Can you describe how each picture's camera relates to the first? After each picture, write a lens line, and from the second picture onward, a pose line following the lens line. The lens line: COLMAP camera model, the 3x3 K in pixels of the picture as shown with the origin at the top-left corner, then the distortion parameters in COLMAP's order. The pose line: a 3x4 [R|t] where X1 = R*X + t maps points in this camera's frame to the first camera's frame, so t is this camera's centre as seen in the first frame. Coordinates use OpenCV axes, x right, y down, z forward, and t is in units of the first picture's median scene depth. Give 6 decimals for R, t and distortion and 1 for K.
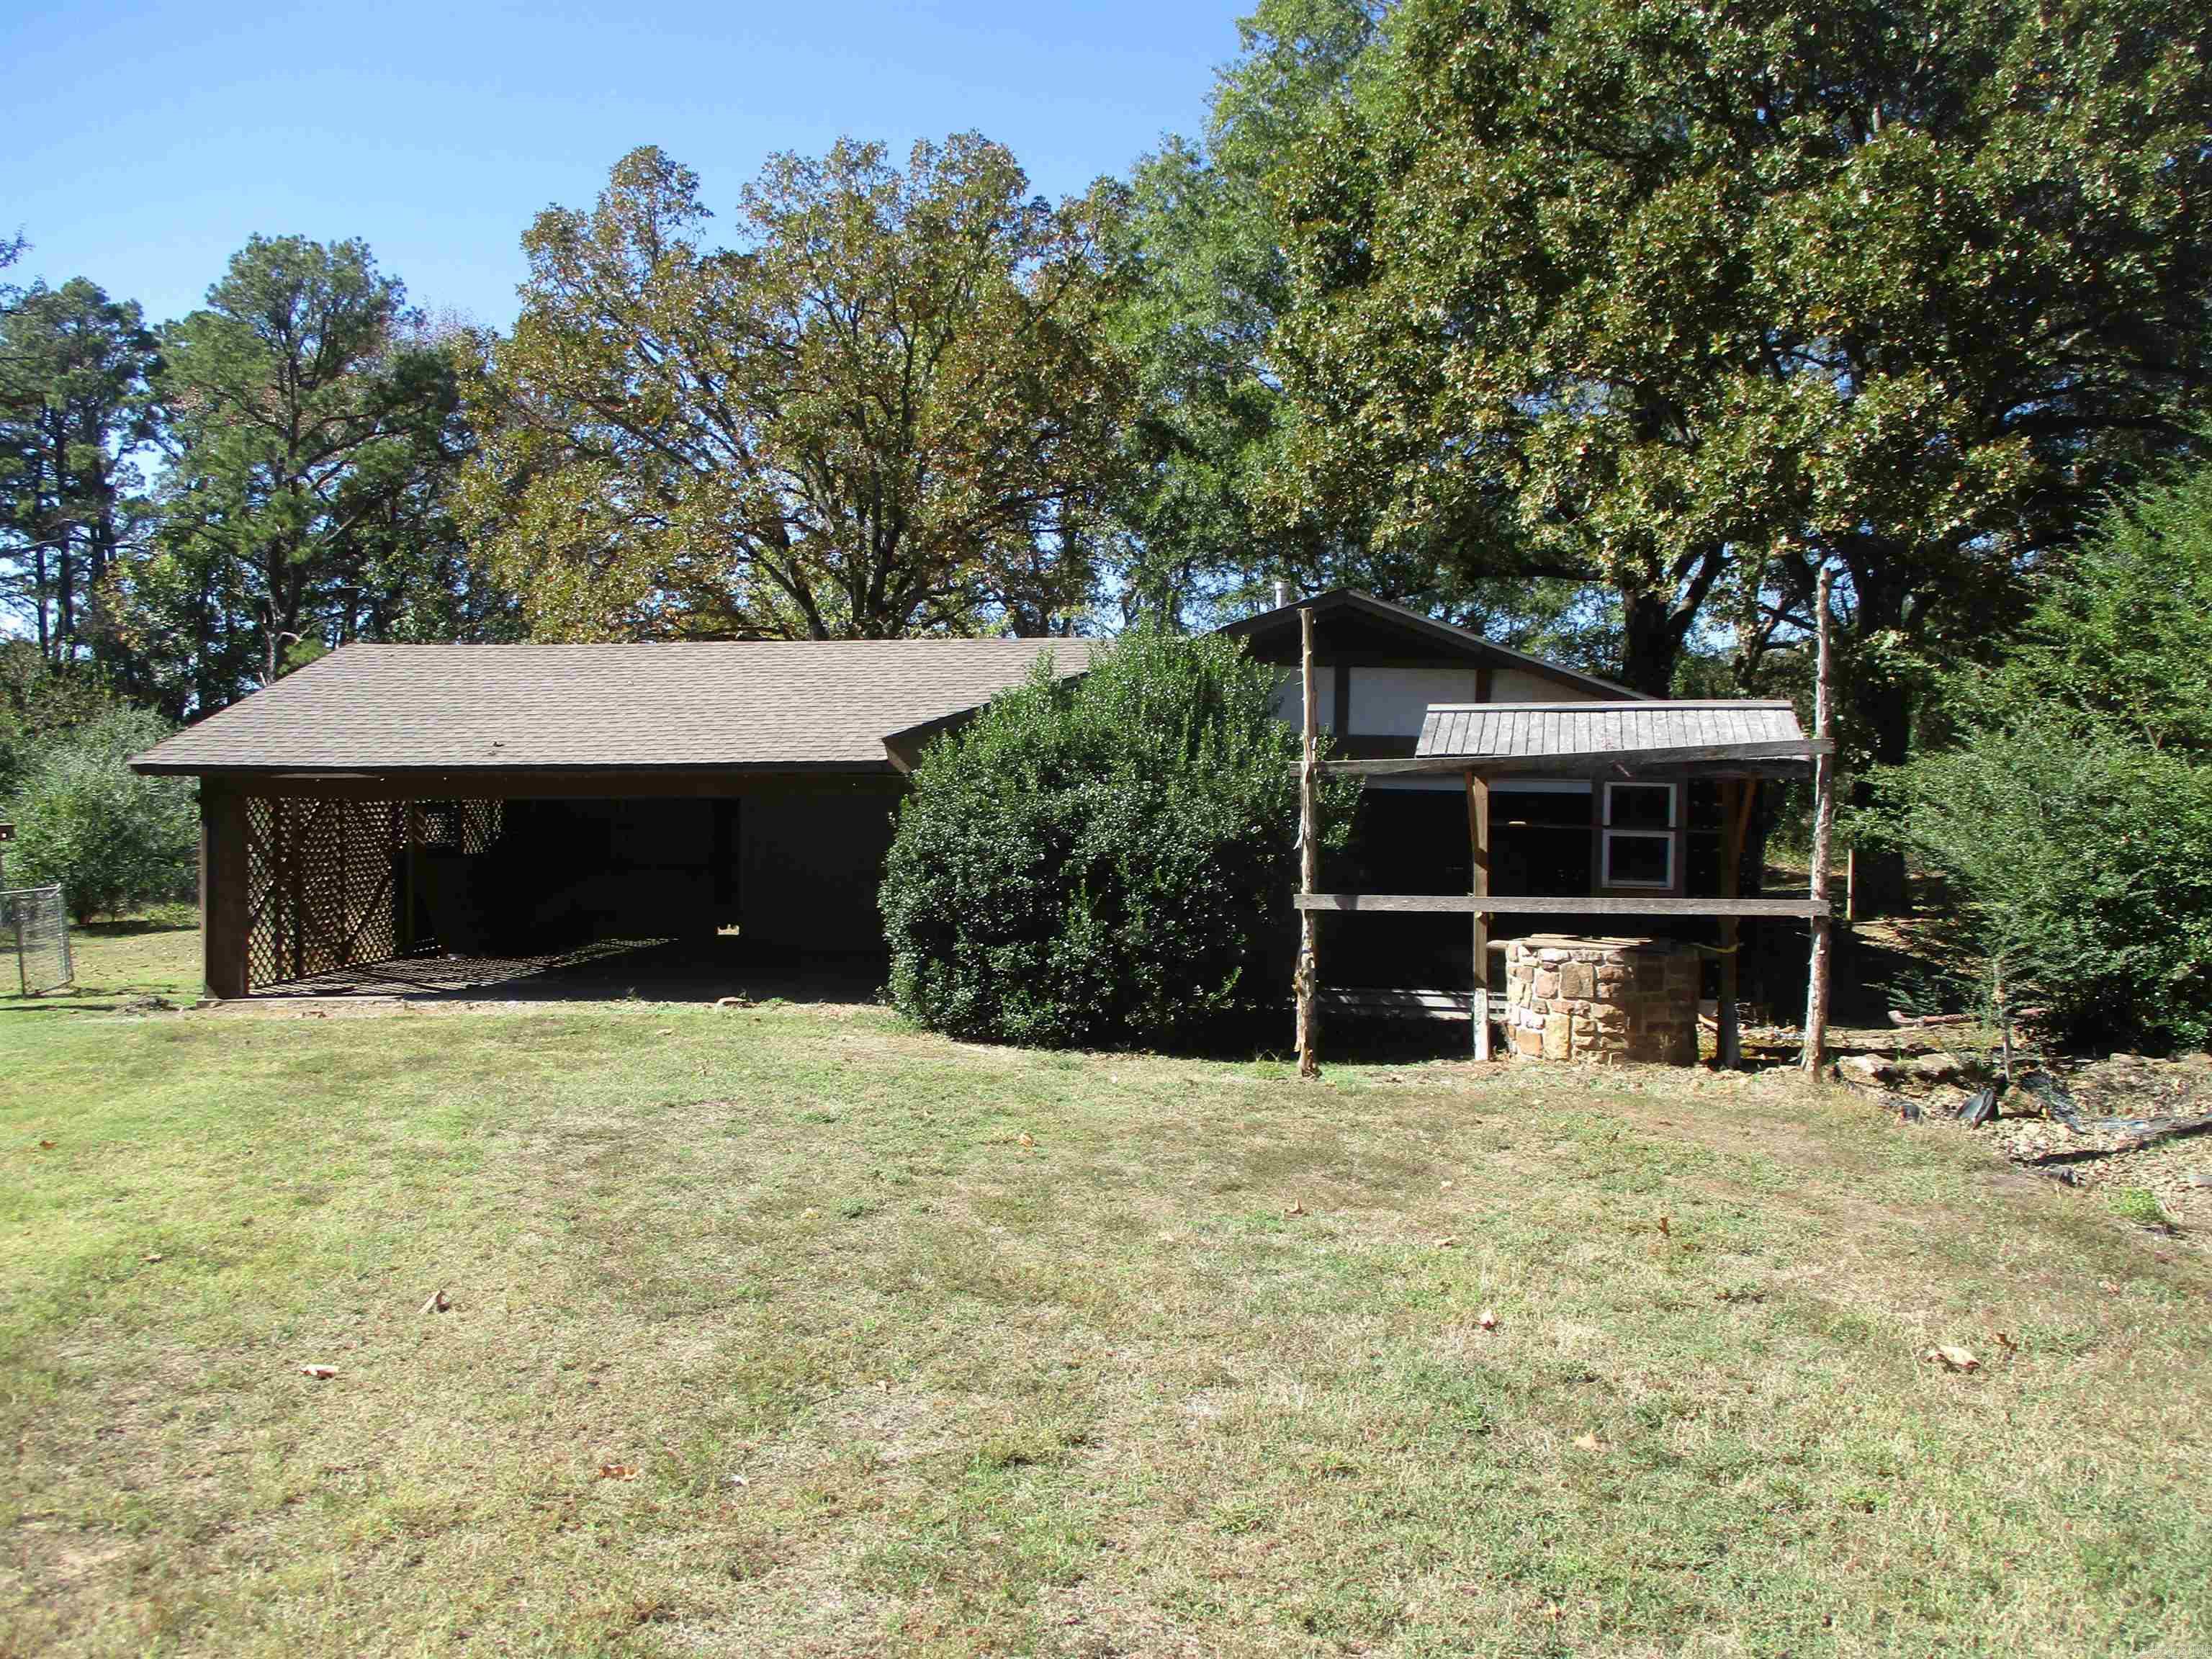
lens RADIAL K [[1787.6, 0, 1163.6], [0, 1787.6, 833.8], [0, 0, 1]] dist [0.001020, 0.004108]
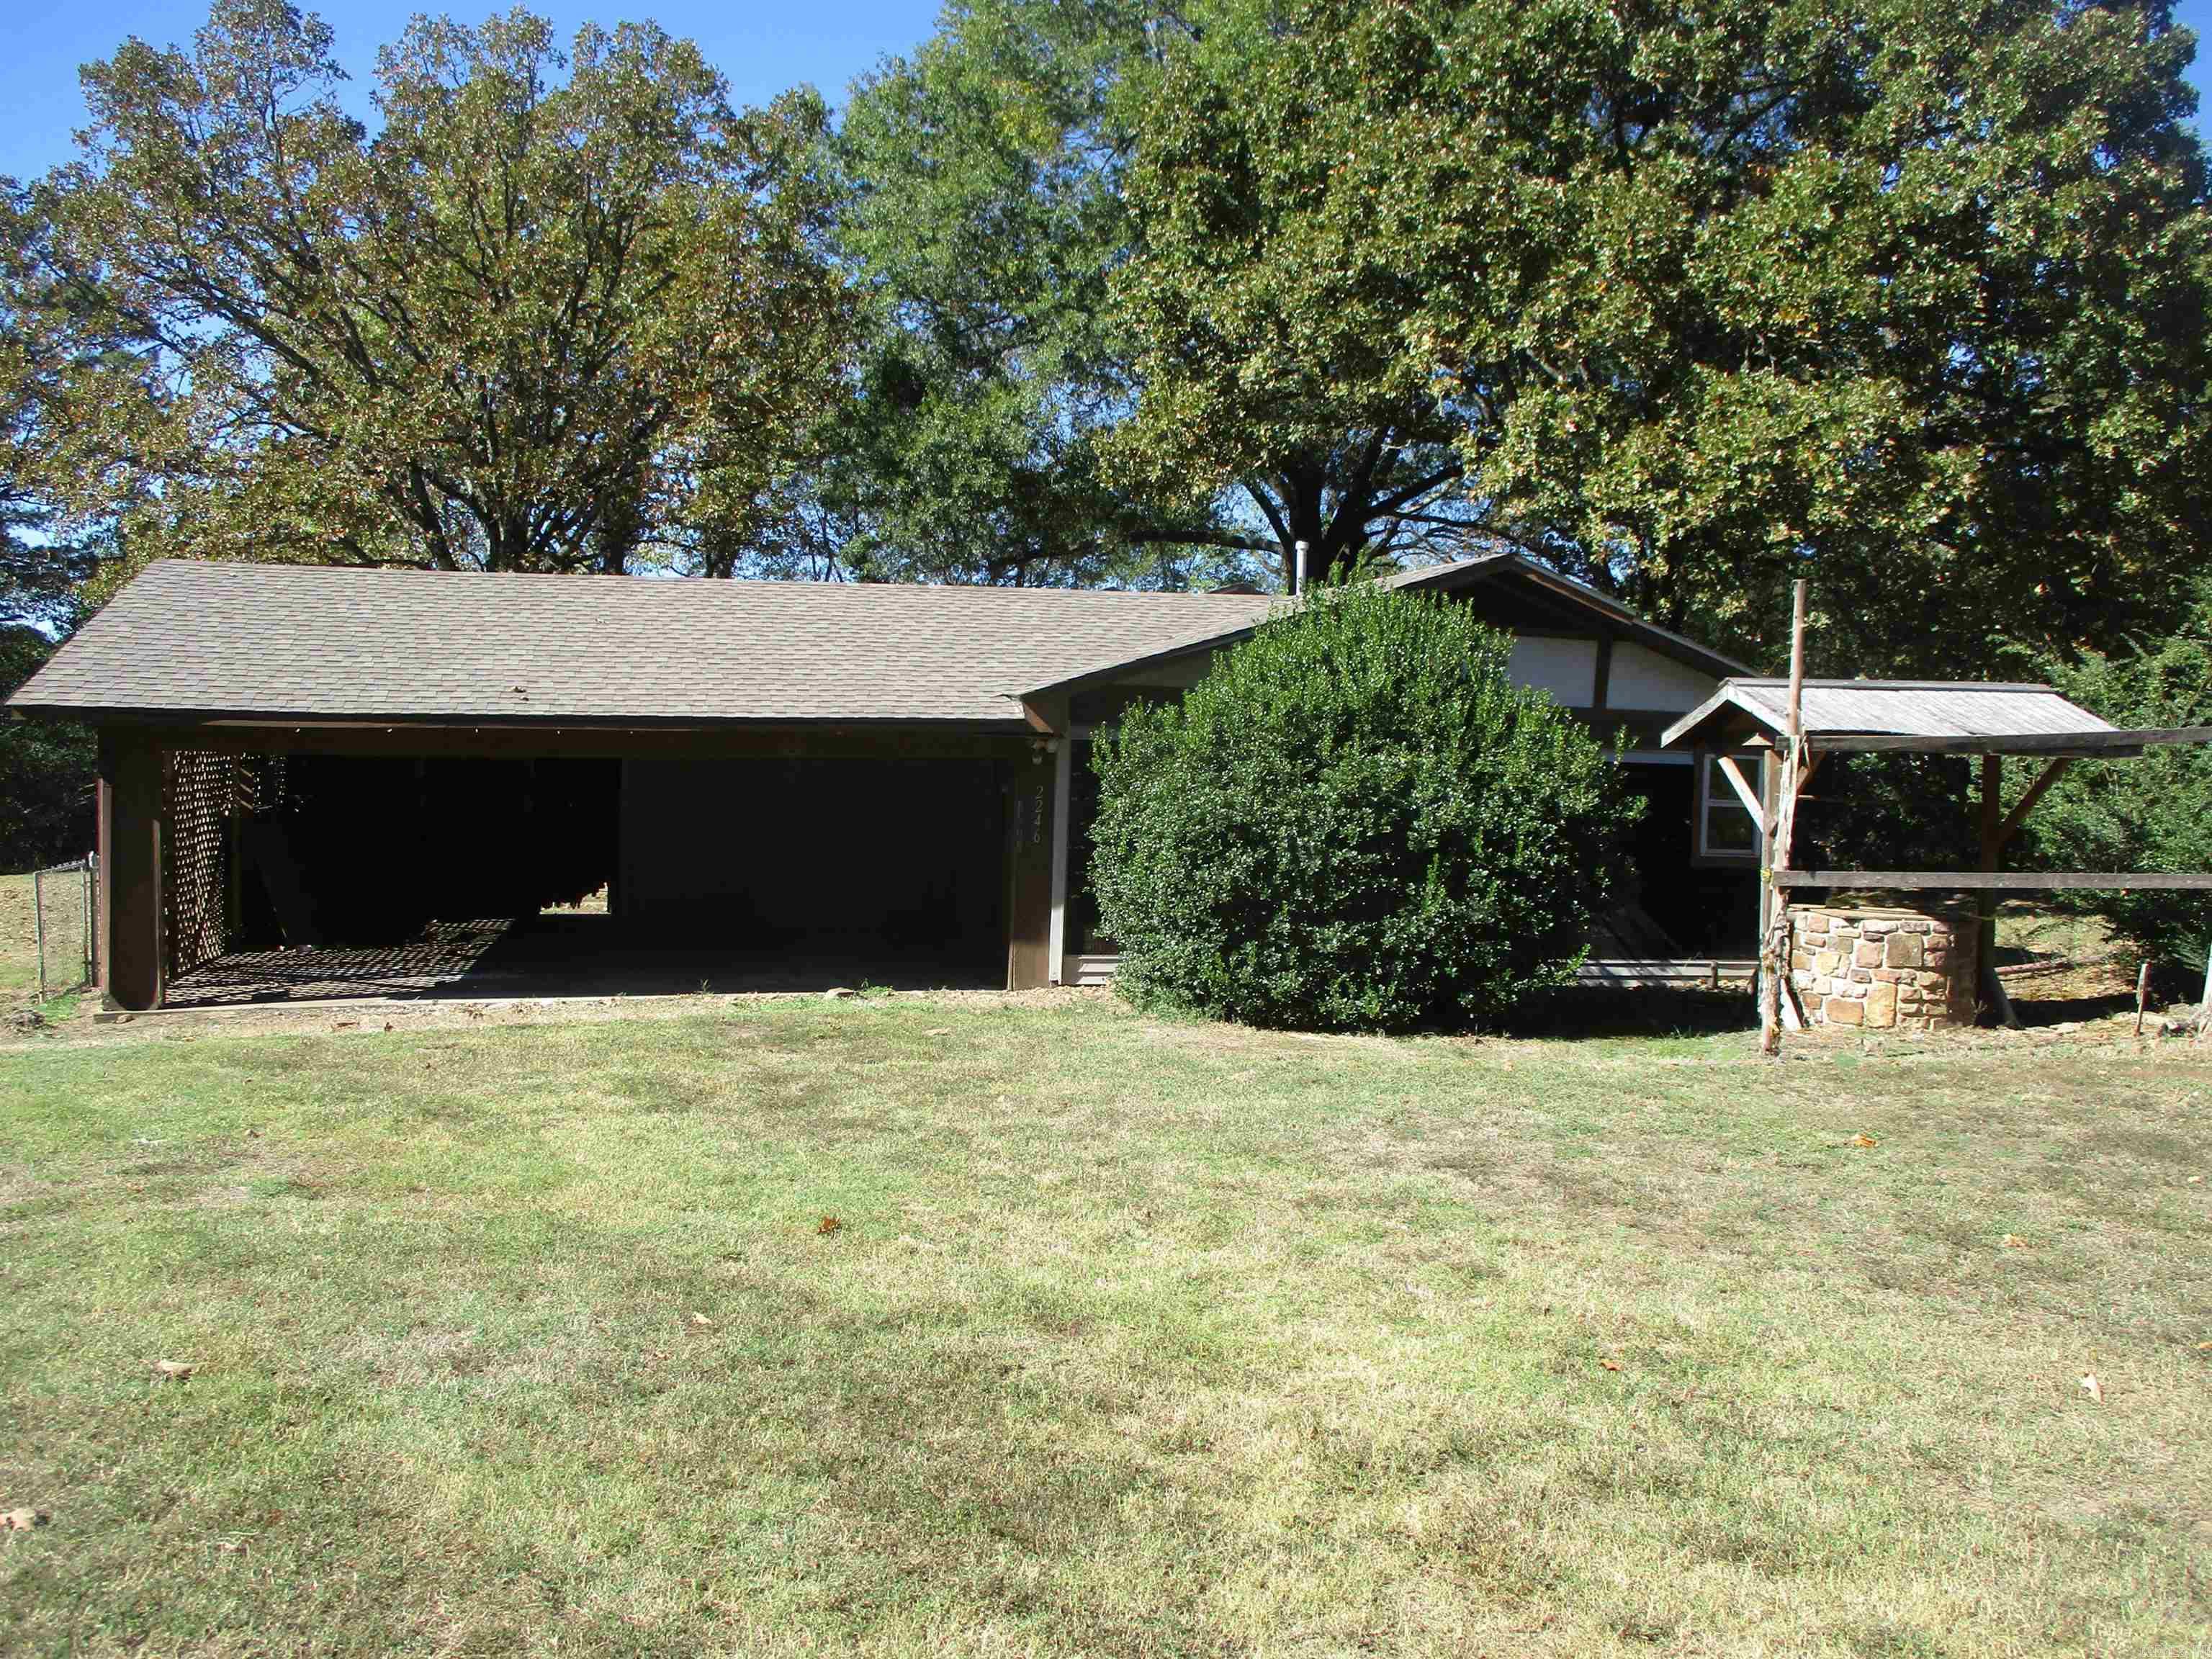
lens RADIAL K [[1778.7, 0, 1102.6], [0, 1778.7, 834.8], [0, 0, 1]] dist [-0.014394, 0.001446]
pose [[0.947541, -0.001864, 0.319629, -0.404266], [-0.006375, 0.999674, 0.024727, -0.005221], [-0.319571, -0.025467, 0.947220, 0.136078]]
